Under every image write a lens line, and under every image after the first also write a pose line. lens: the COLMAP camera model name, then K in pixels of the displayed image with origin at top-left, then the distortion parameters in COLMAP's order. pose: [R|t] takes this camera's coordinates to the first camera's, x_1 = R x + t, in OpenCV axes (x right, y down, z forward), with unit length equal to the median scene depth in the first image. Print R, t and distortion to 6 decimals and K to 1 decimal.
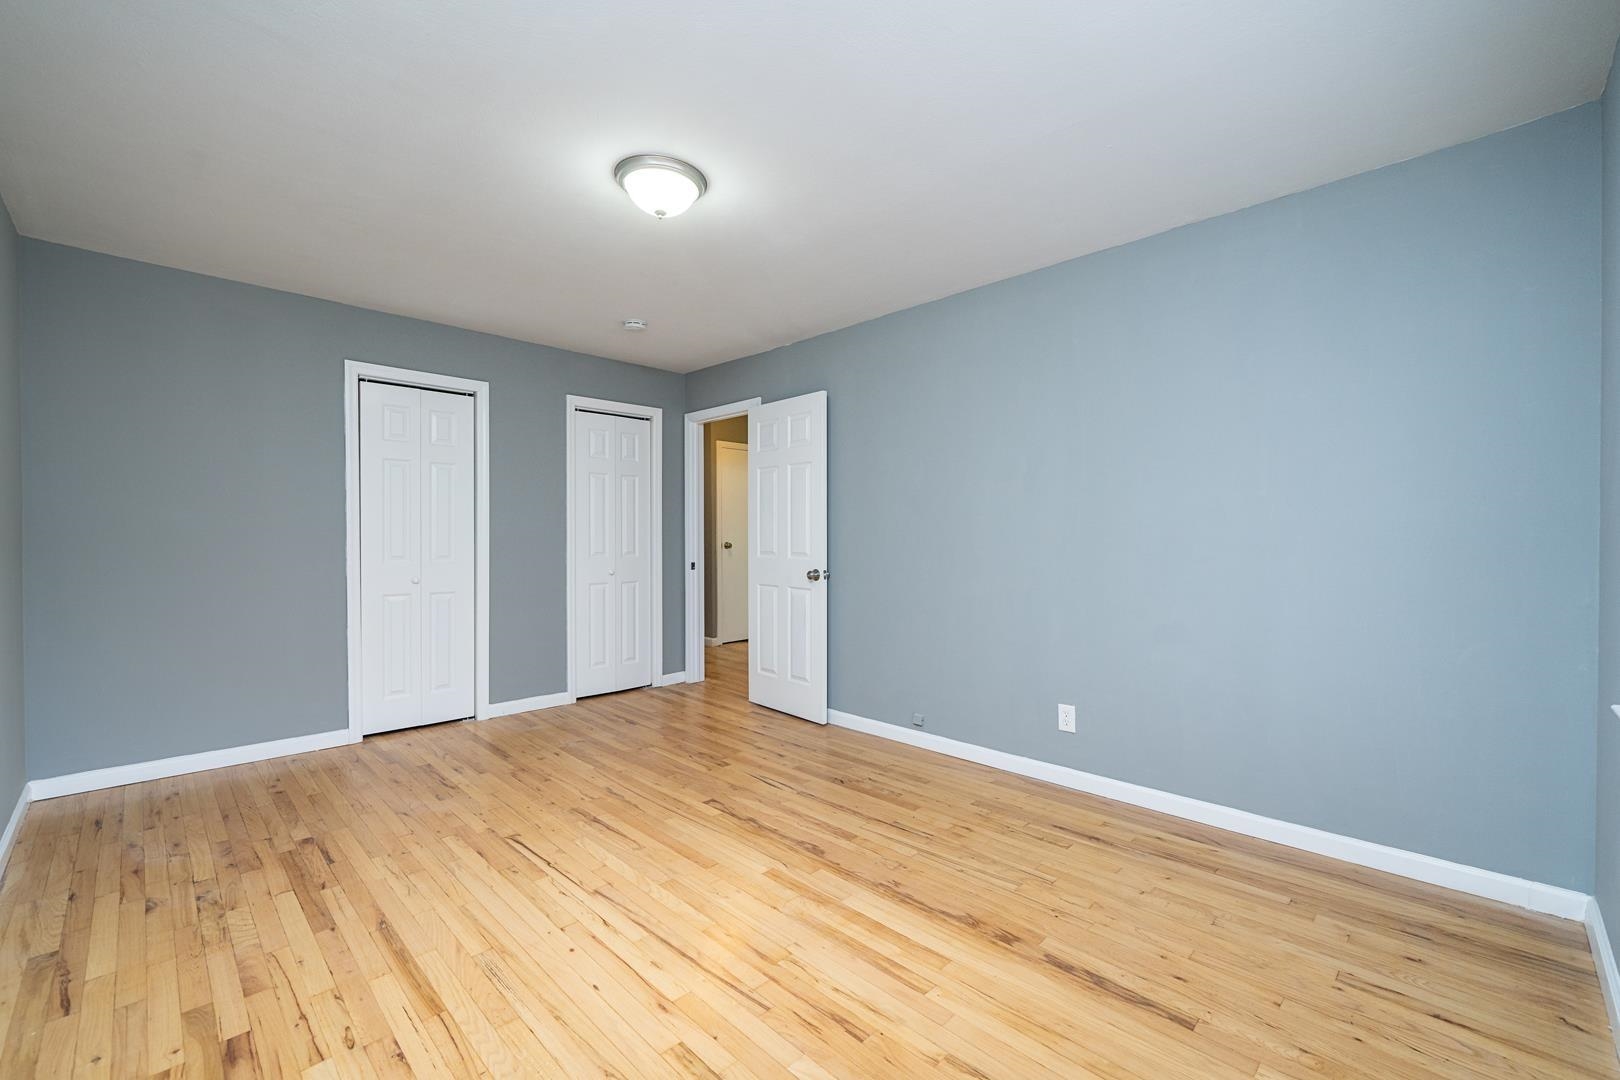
lens RADIAL K [[655.3, 0, 809.7], [0, 655.3, 541.2], [0, 0, 1]] dist [0.000021, -0.000304]
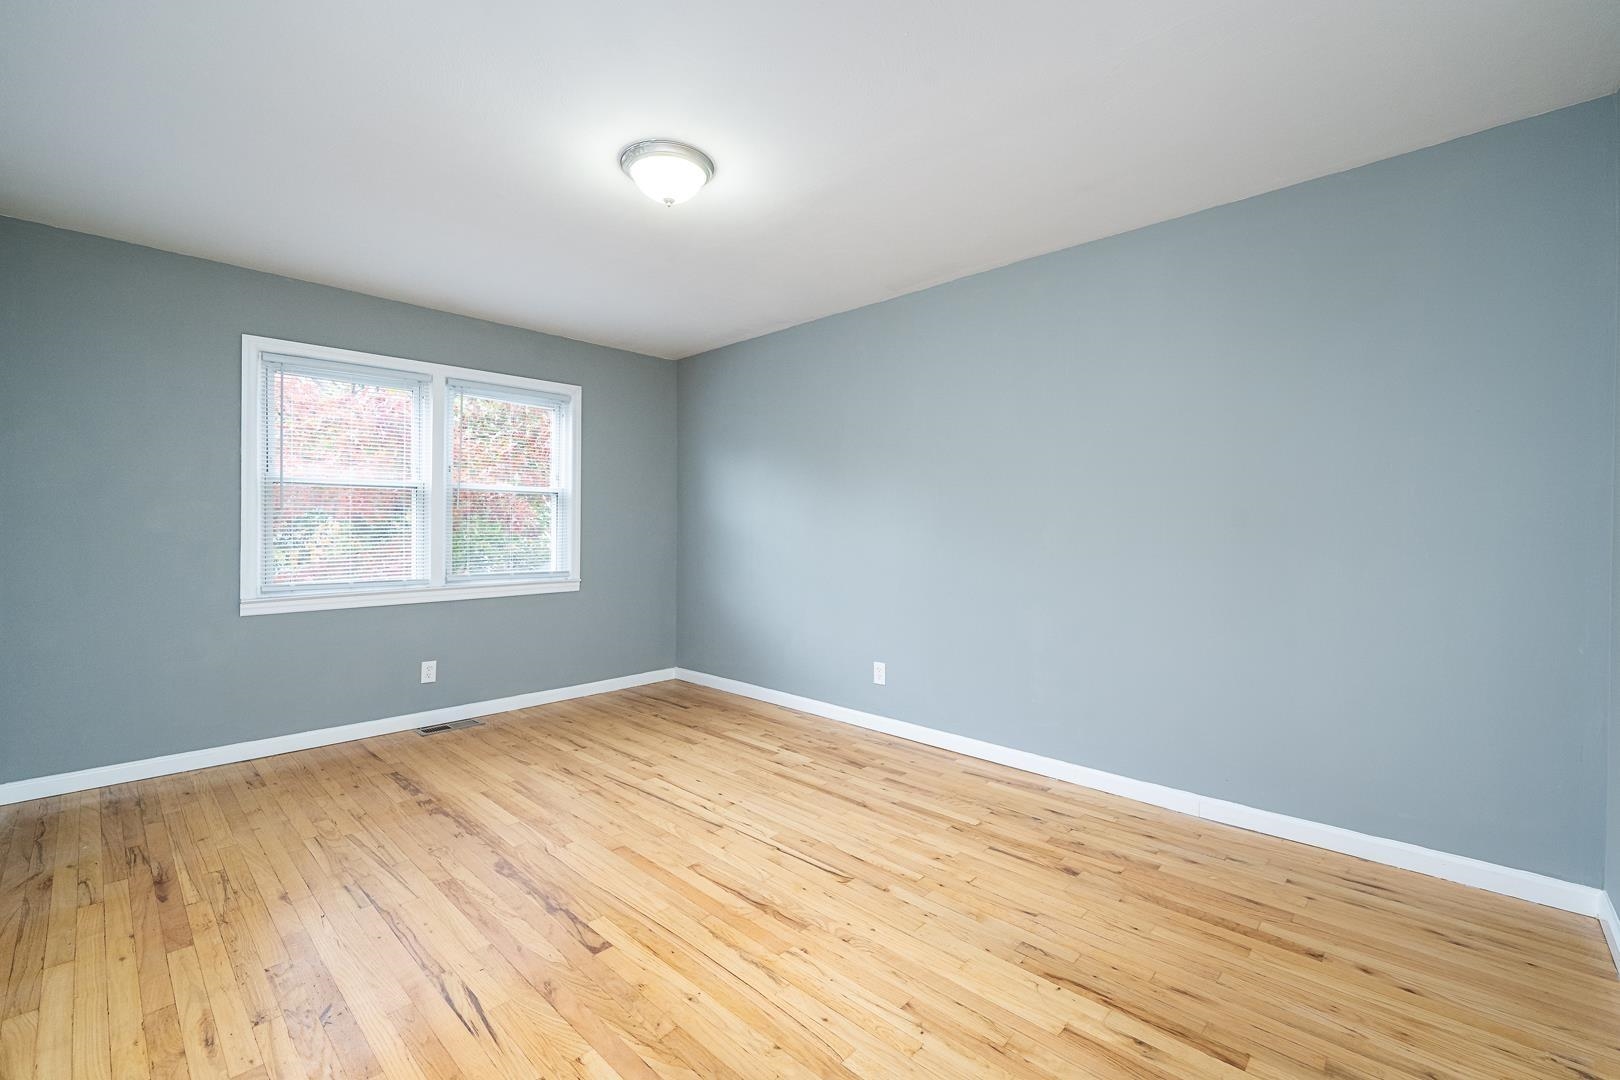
lens RADIAL K [[655.3, 0, 816.1], [0, 655.3, 523.9], [0, 0, 1]] dist [0.000021, -0.000304]
pose [[-0.999002, -0.003248, -0.044556, -0.395656], [-0.003305, 0.999994, 0.001198, -0.018707], [0.044552, 0.001344, -0.999006, 1.960439]]
